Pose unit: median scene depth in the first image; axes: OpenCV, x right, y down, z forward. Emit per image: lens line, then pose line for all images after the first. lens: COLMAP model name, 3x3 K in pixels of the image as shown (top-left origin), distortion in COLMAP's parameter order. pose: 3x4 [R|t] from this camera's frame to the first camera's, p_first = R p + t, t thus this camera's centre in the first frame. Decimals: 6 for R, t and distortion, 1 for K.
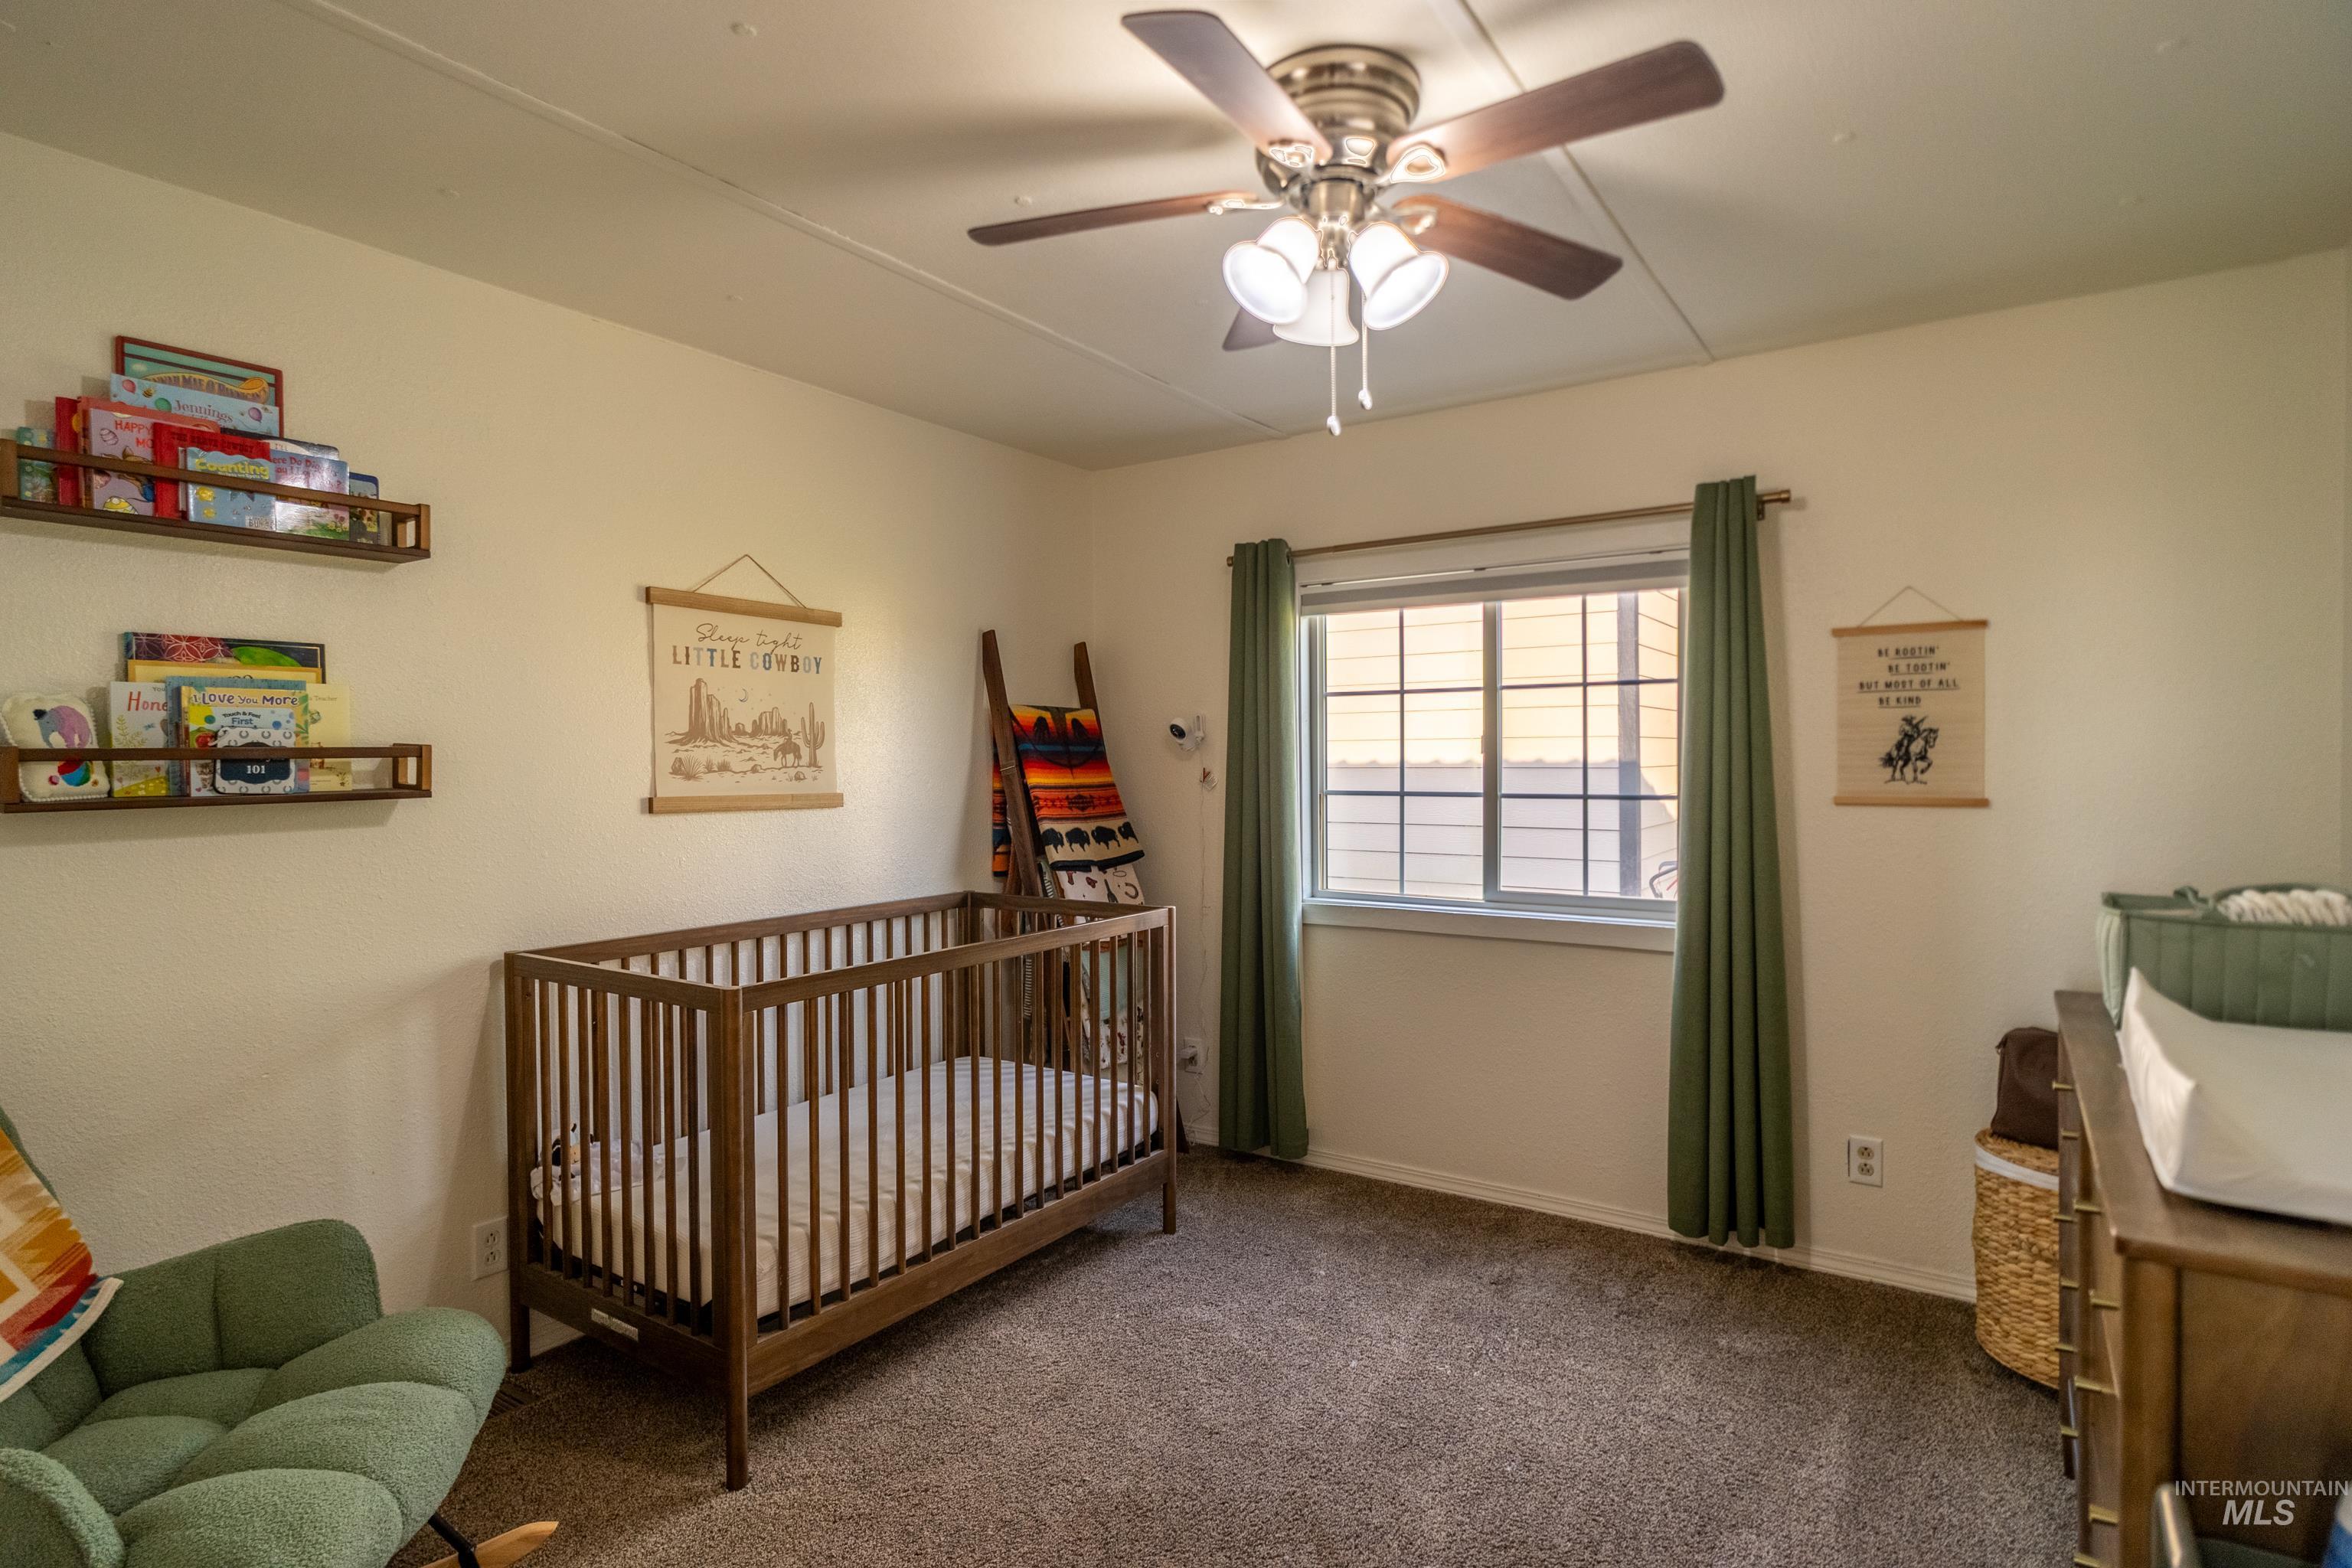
lens RADIAL K [[1207.9, 0, 1169.4], [0, 1207.9, 781.7], [0, 0, 1]] dist [0.004073, -0.002832]
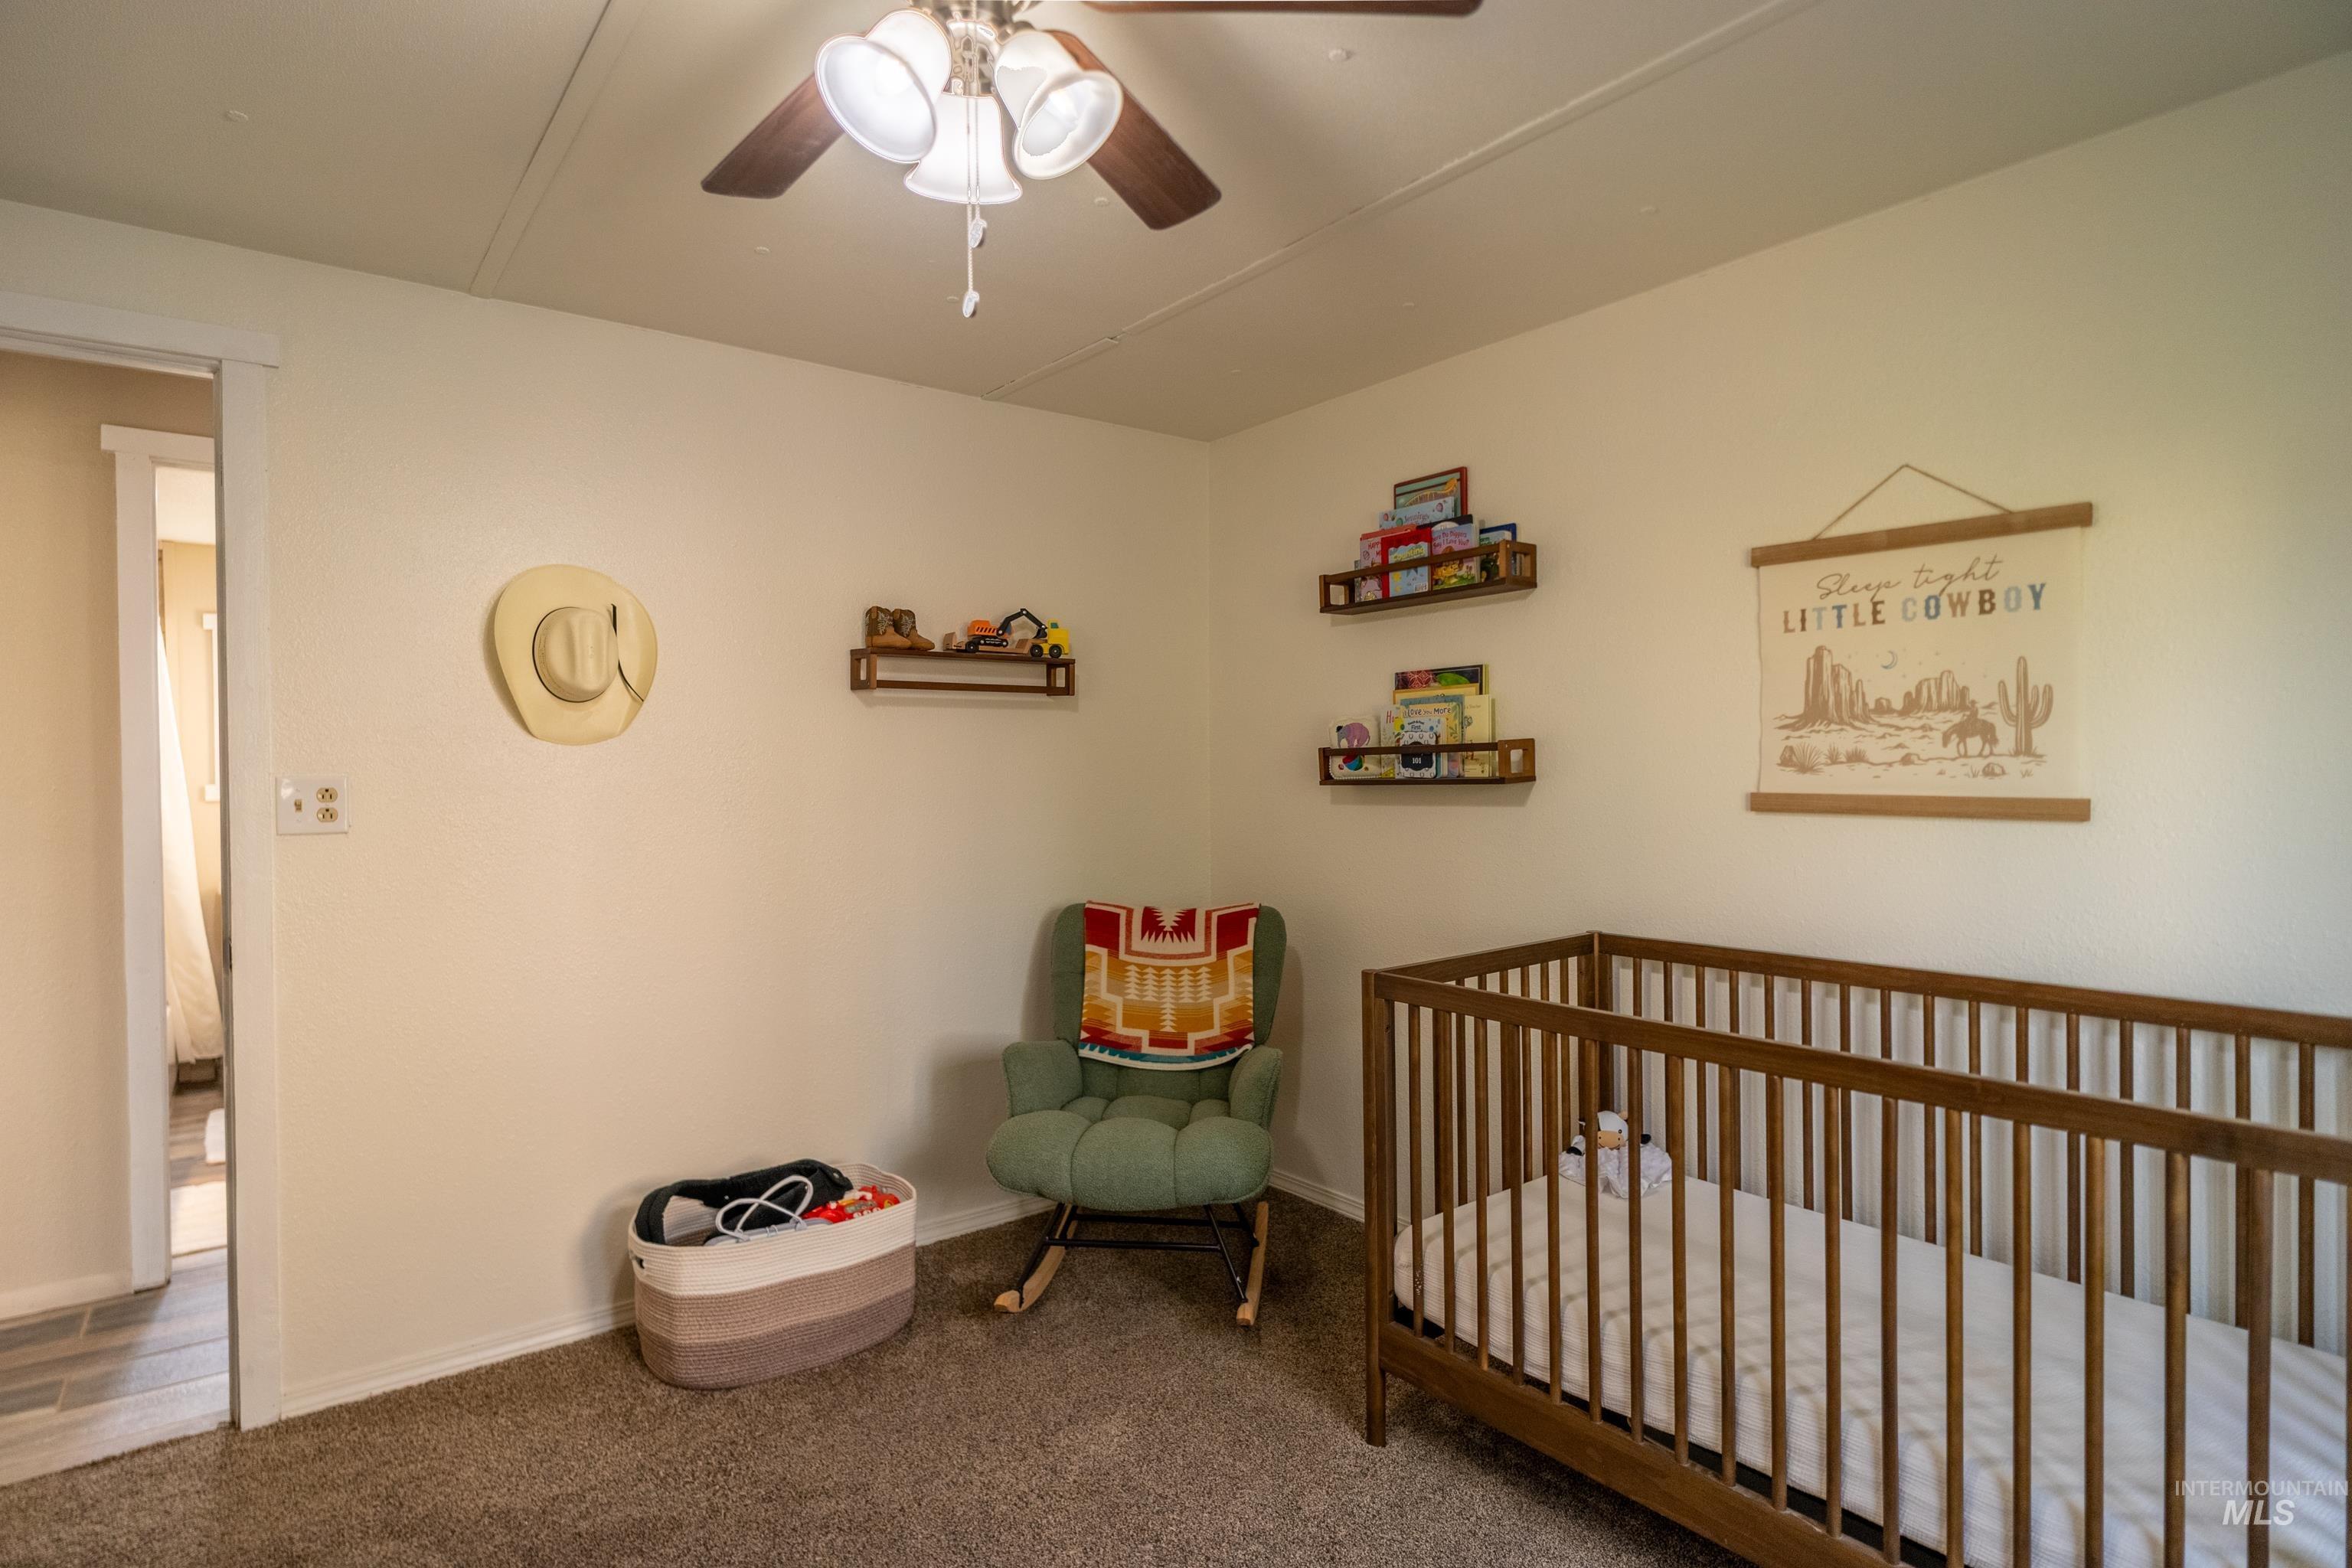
lens RADIAL K [[1207.9, 0, 1167.3], [0, 1207.9, 774.2], [0, 0, 1]] dist [0.004073, -0.002832]
pose [[-0.307263, 0.023762, -0.951328, 0.527716], [0.002933, 0.999707, 0.024023, -0.022181], [0.951620, 0.004591, -0.307243, 0.872869]]
